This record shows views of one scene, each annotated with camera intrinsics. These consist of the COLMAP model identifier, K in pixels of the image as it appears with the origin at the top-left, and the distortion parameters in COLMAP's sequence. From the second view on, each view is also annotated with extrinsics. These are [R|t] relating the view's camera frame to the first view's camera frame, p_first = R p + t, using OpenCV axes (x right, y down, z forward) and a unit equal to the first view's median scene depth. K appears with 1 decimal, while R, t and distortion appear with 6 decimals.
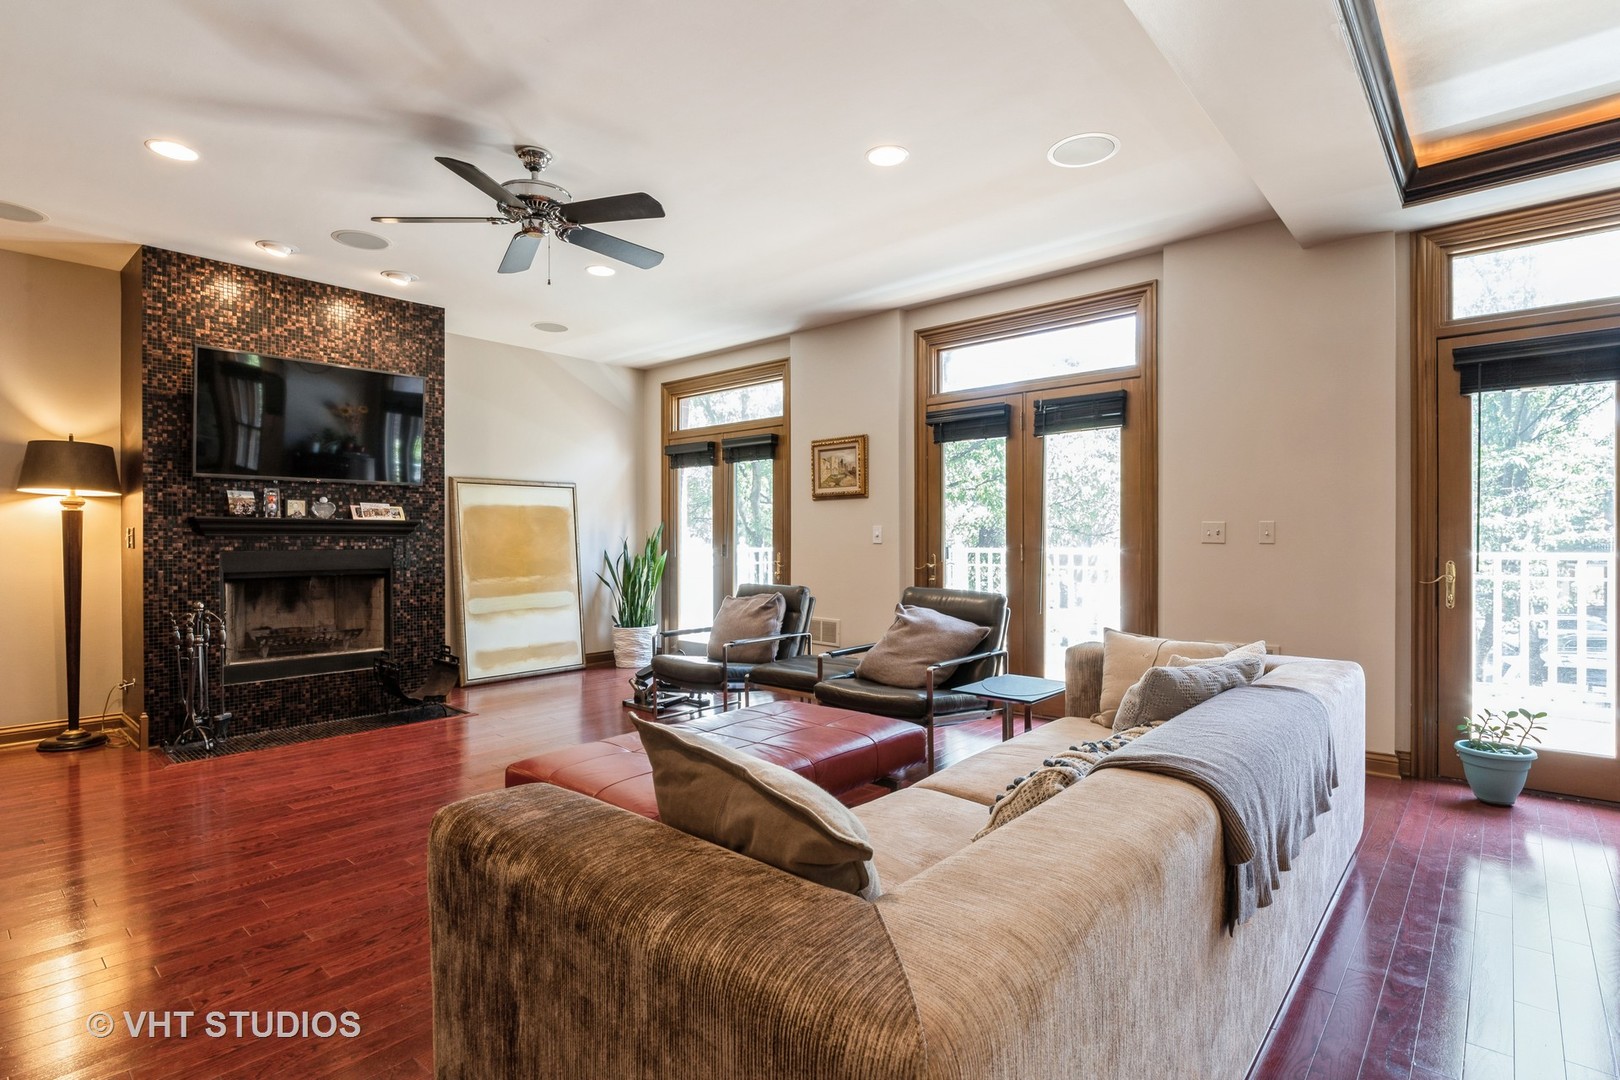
lens RADIAL K [[796.8, 0, 807.0], [0, 796.8, 542.4], [0, 0, 1]] dist [-0.012237, 0.000513]
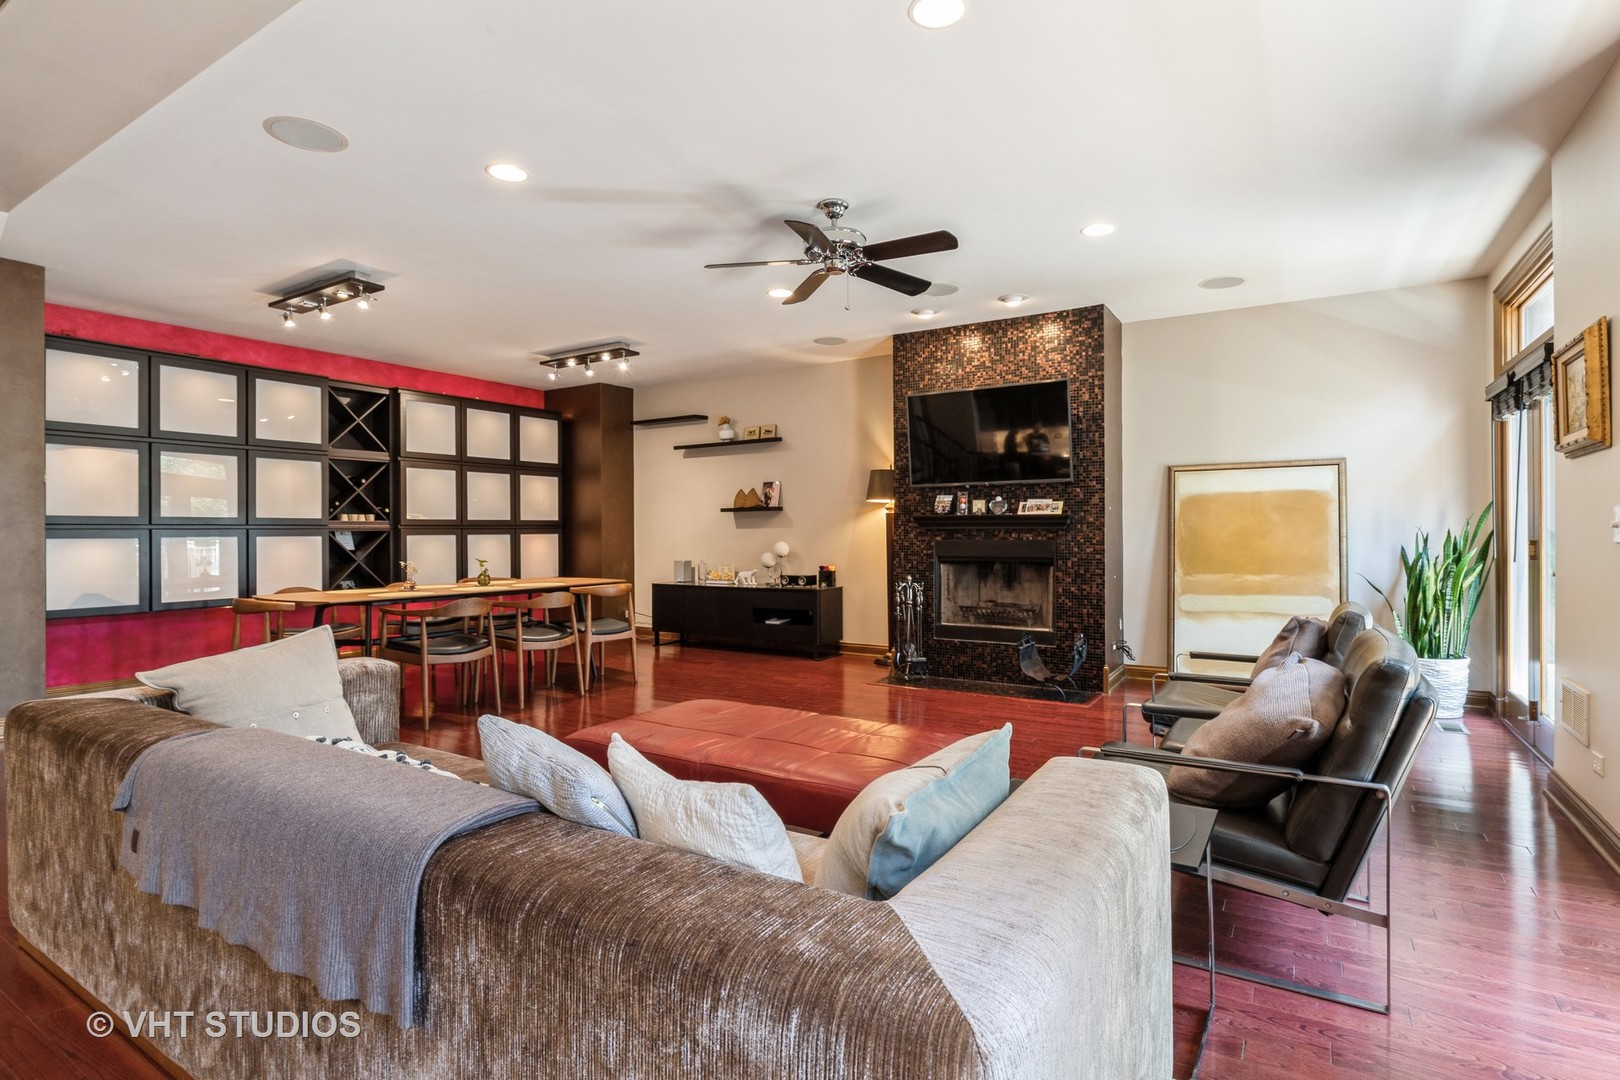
lens RADIAL K [[796.8, 0, 810.7], [0, 796.8, 527.6], [0, 0, 1]] dist [-0.012237, 0.000513]
pose [[0.166076, -0.002883, -0.986109, 0.518813], [-0.001540, 0.999994, -0.003183, -0.005199], [0.986112, 0.002047, 0.166070, 0.497231]]
